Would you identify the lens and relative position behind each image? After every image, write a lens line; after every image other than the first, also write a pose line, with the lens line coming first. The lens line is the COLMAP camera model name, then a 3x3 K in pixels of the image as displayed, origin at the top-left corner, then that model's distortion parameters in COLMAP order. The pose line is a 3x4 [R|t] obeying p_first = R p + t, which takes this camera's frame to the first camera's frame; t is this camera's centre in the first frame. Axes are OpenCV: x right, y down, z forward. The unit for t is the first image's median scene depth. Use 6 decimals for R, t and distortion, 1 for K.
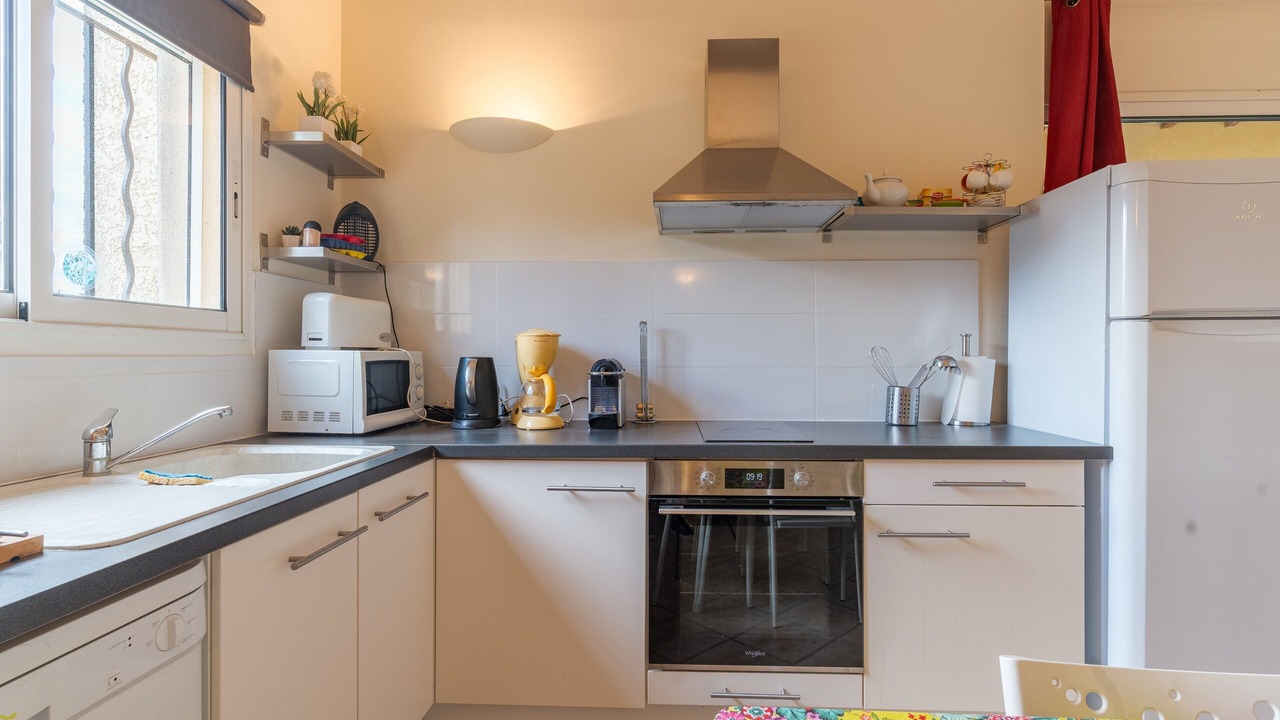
lens RADIAL K [[607.8, 0, 655.1], [0, 607.8, 356.7], [0, 0, 1]] dist [-0.001095, 0.000330]
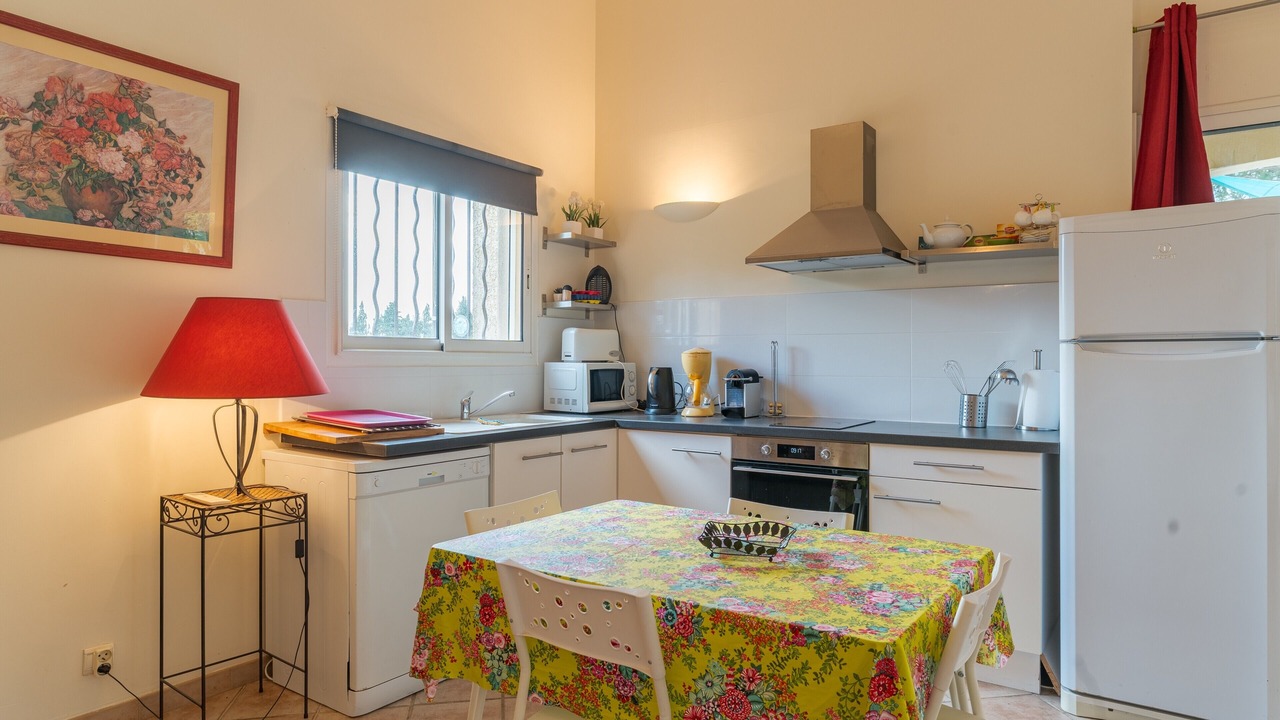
lens RADIAL K [[774.6, 0, 651.4], [0, 774.6, 361.2], [0, 0, 1]] dist [-0.001504, -0.000420]
pose [[0.851844, 0.003264, -0.523786, 0.742423], [-0.003341, 0.999994, 0.000798, -0.016804], [0.523785, 0.001071, 0.851850, -0.686289]]
